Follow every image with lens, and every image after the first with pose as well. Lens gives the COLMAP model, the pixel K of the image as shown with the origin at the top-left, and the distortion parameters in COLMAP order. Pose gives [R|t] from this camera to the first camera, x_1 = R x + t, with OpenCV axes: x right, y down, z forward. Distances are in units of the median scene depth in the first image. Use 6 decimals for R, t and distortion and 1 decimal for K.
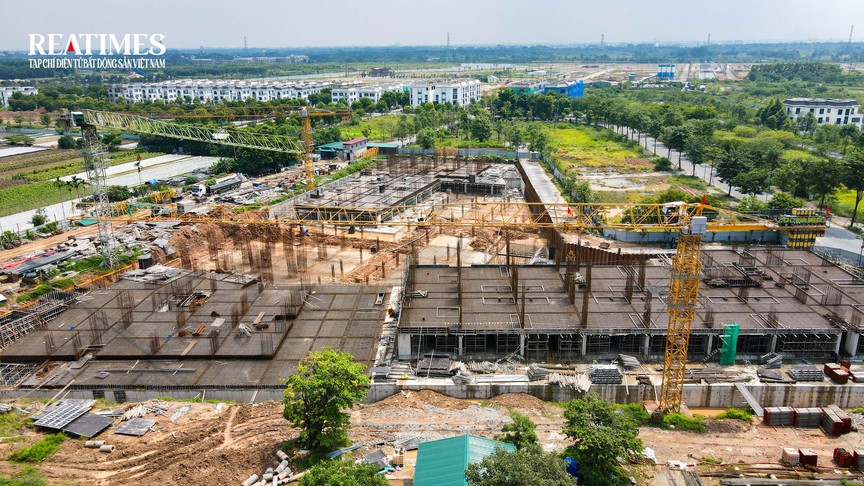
lens RADIAL K [[647.7, 0, 432.0], [0, 647.7, 243.0], [0, 0, 1]] dist [0.022215, -0.000212]
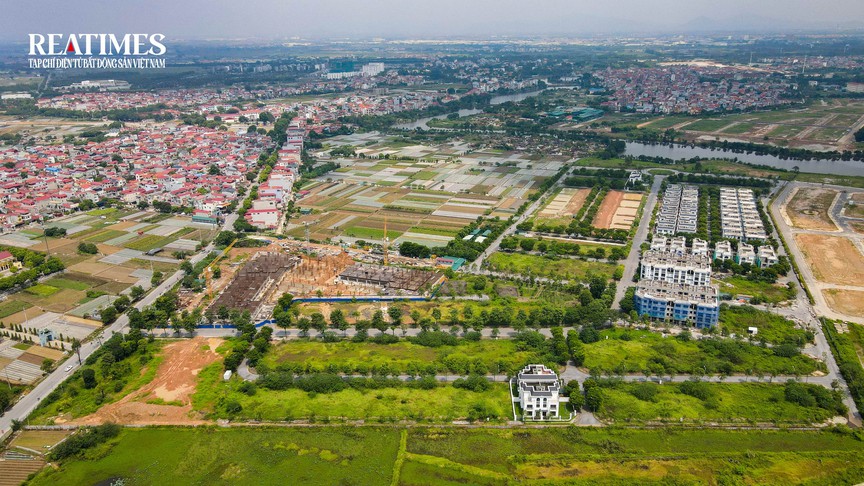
lens RADIAL K [[647.7, 0, 432.0], [0, 647.7, 243.0], [0, 0, 1]] dist [0.022215, -0.000212]
pose [[-0.005543, 0.345214, -0.938508, 3.387142], [-0.289184, 0.897868, 0.331973, -1.624638], [0.957257, 0.273242, 0.094854, 1.344426]]
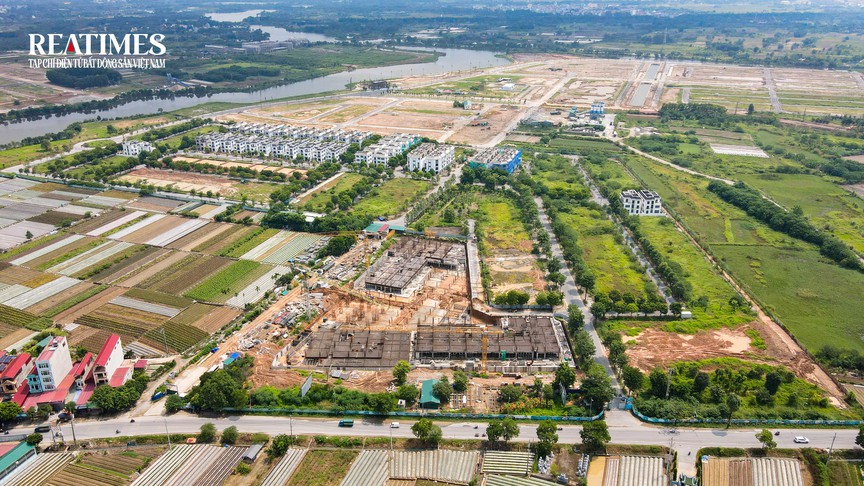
lens RADIAL K [[647.7, 0, 432.0], [0, 647.7, 243.0], [0, 0, 1]] dist [0.022215, -0.000212]
pose [[0.999710, 0.007013, 0.023017, -0.030581], [-0.008974, 0.996234, 0.086243, -0.487835], [-0.022325, -0.086424, 0.996008, -1.605033]]
